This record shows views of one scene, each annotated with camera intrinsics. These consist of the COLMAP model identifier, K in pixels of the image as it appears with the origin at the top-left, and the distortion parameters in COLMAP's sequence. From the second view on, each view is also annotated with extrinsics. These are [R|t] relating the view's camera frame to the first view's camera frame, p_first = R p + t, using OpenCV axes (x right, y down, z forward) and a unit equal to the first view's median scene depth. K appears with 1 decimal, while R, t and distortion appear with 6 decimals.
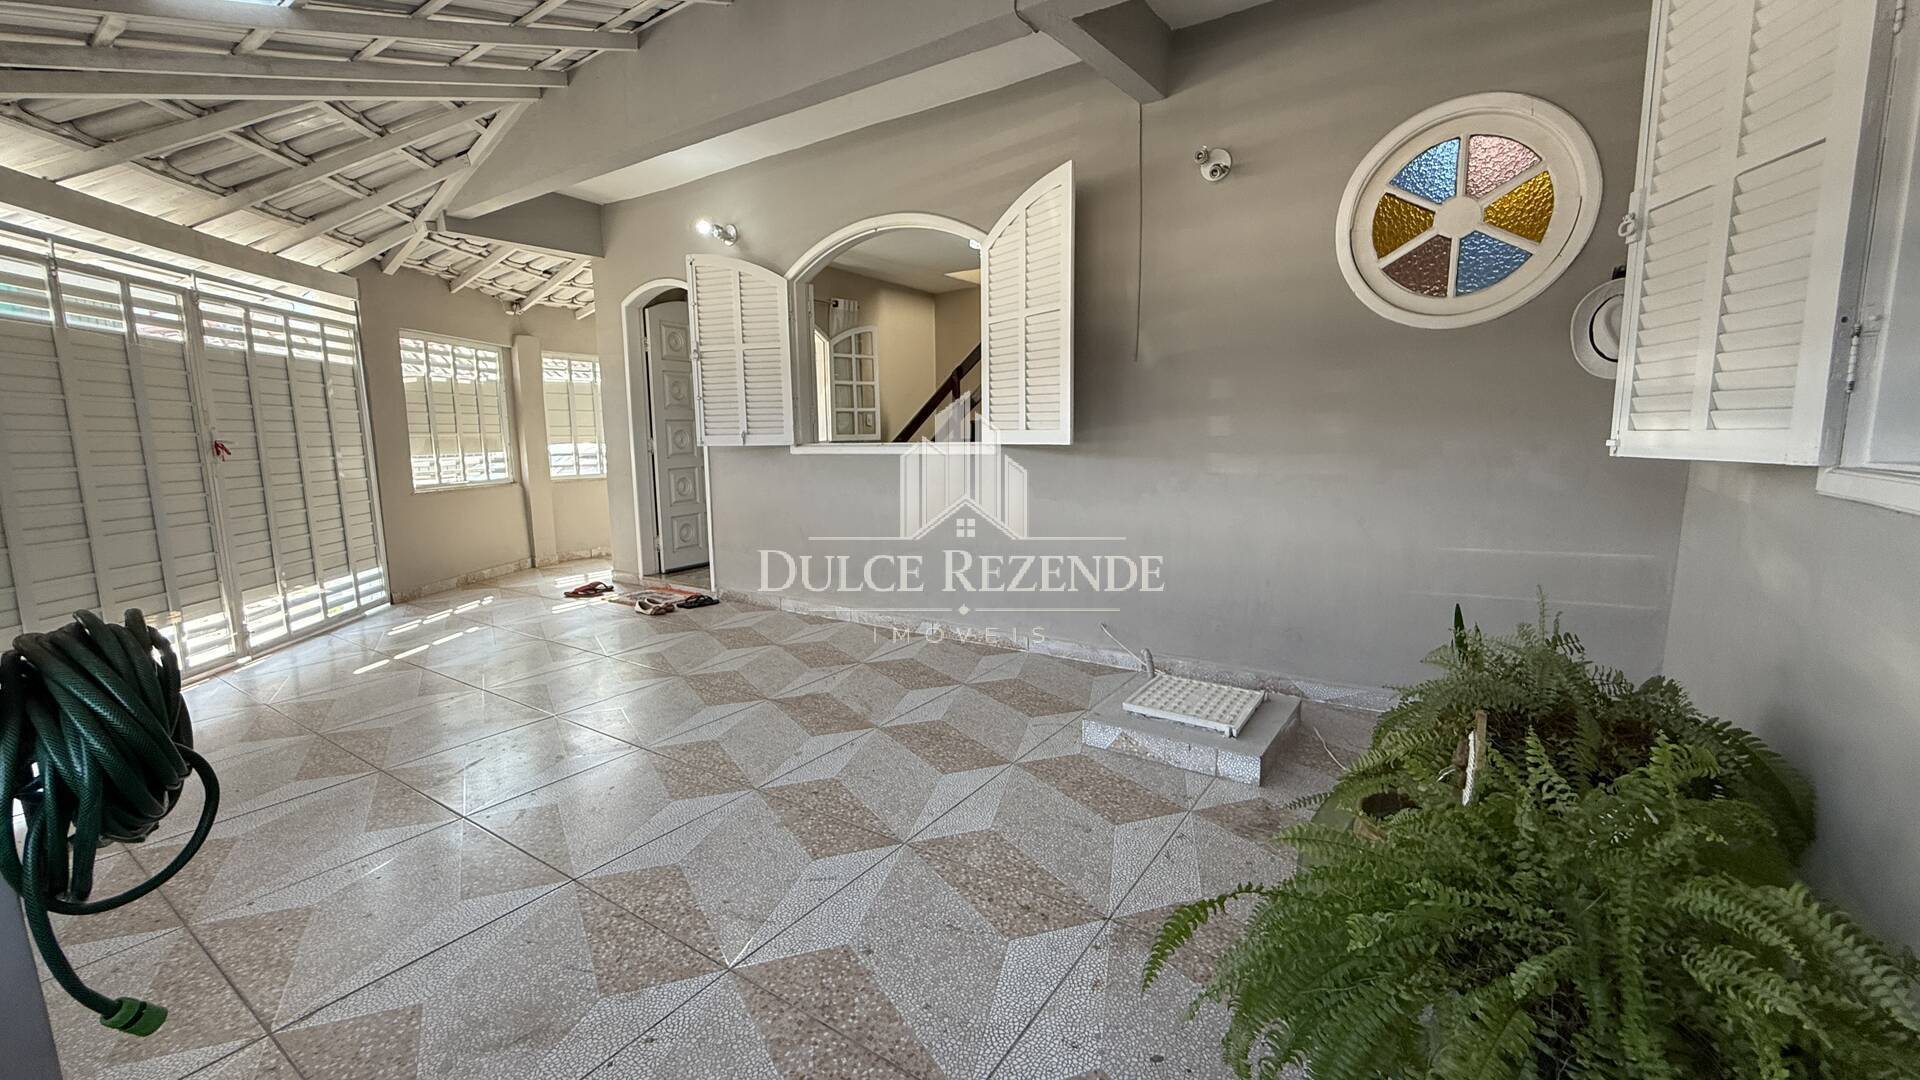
lens RADIAL K [[765.1, 0, 956.5], [0, 765.1, 533.1], [0, 0, 1]] dist [-0.001399, -0.000204]
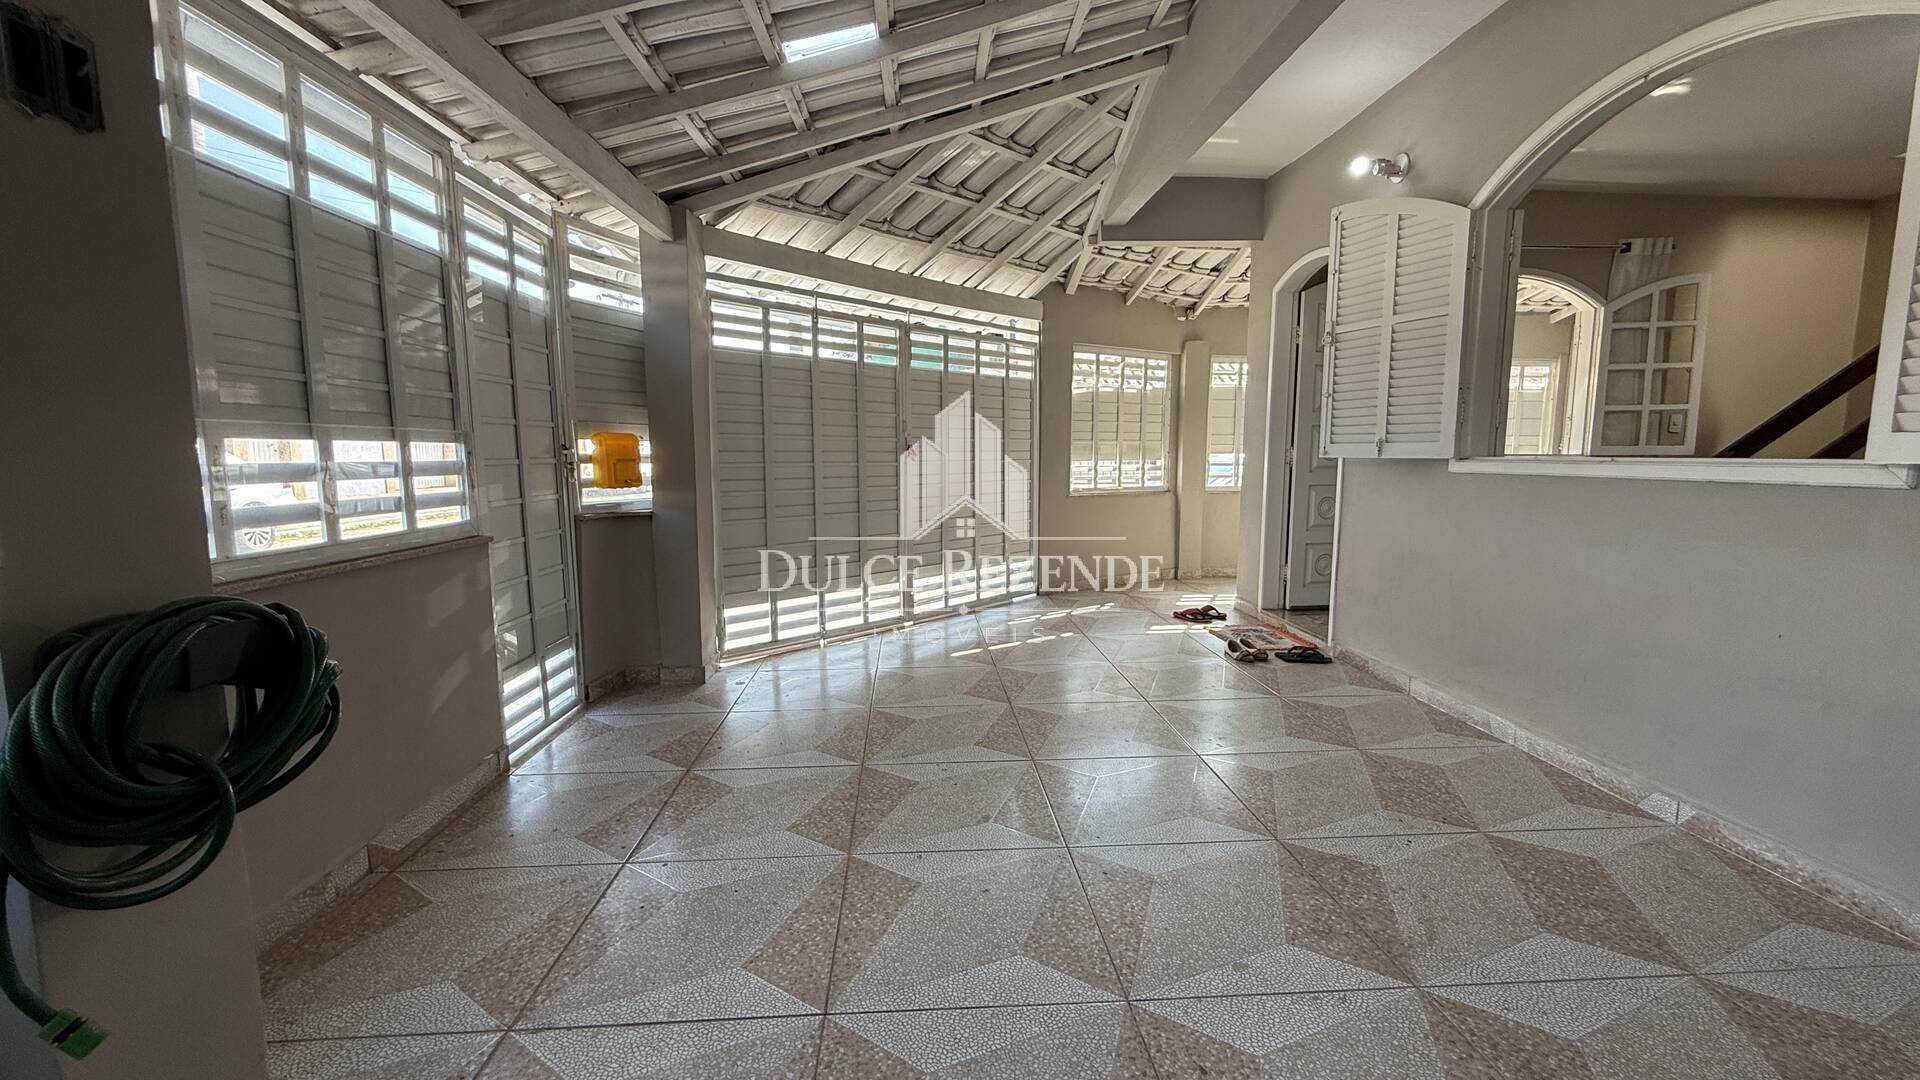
lens RADIAL K [[765.1, 0, 956.2], [0, 765.1, 535.5], [0, 0, 1]] dist [-0.001399, -0.000204]
pose [[0.607012, 0.100258, -0.788343, 0.053578], [-0.109797, 0.993077, 0.041753, -0.026922], [0.787071, 0.061214, 0.613817, 0.239169]]
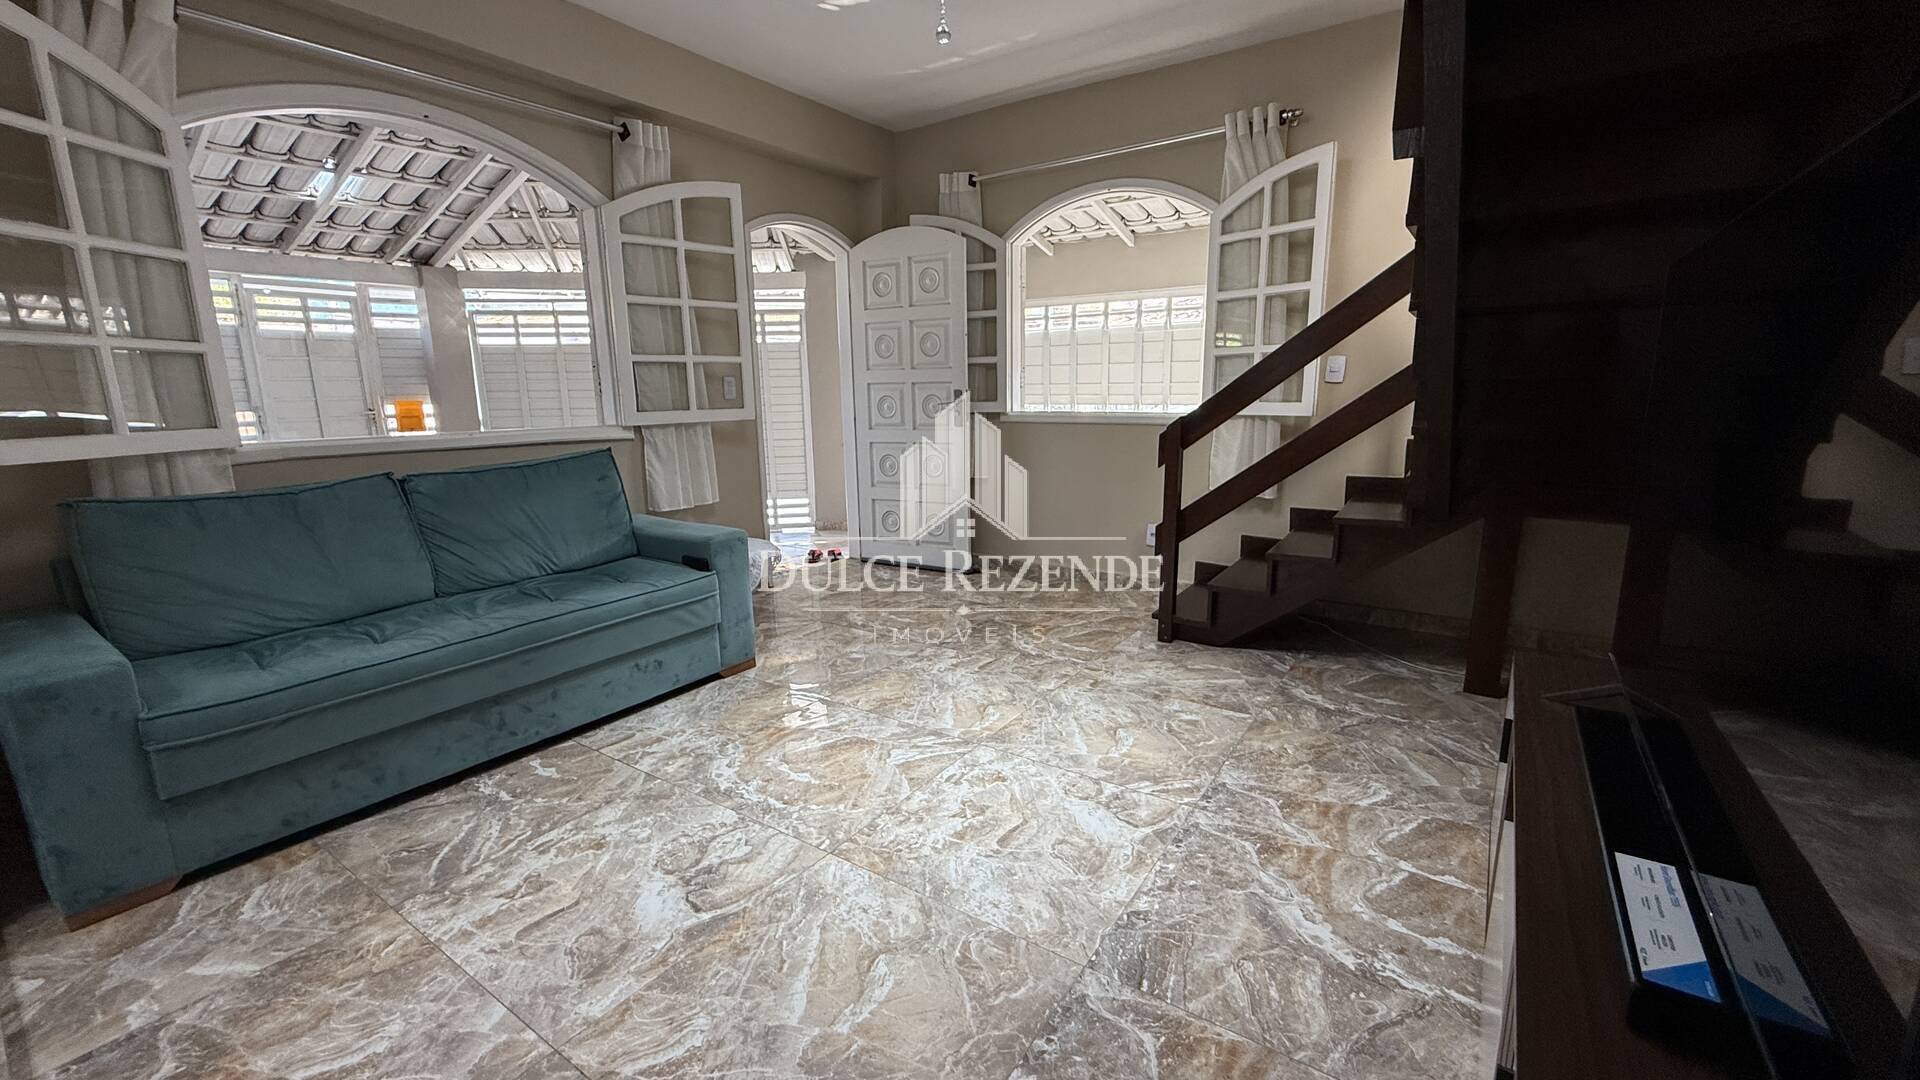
lens RADIAL K [[765.1, 0, 958.5], [0, 765.1, 537.5], [0, 0, 1]] dist [-0.001399, -0.000204]
pose [[-0.002884, 0.205864, -0.978576, 0.556578], [-0.114297, 0.972099, 0.204839, -0.195923], [0.993442, 0.112439, 0.020726, 1.293501]]
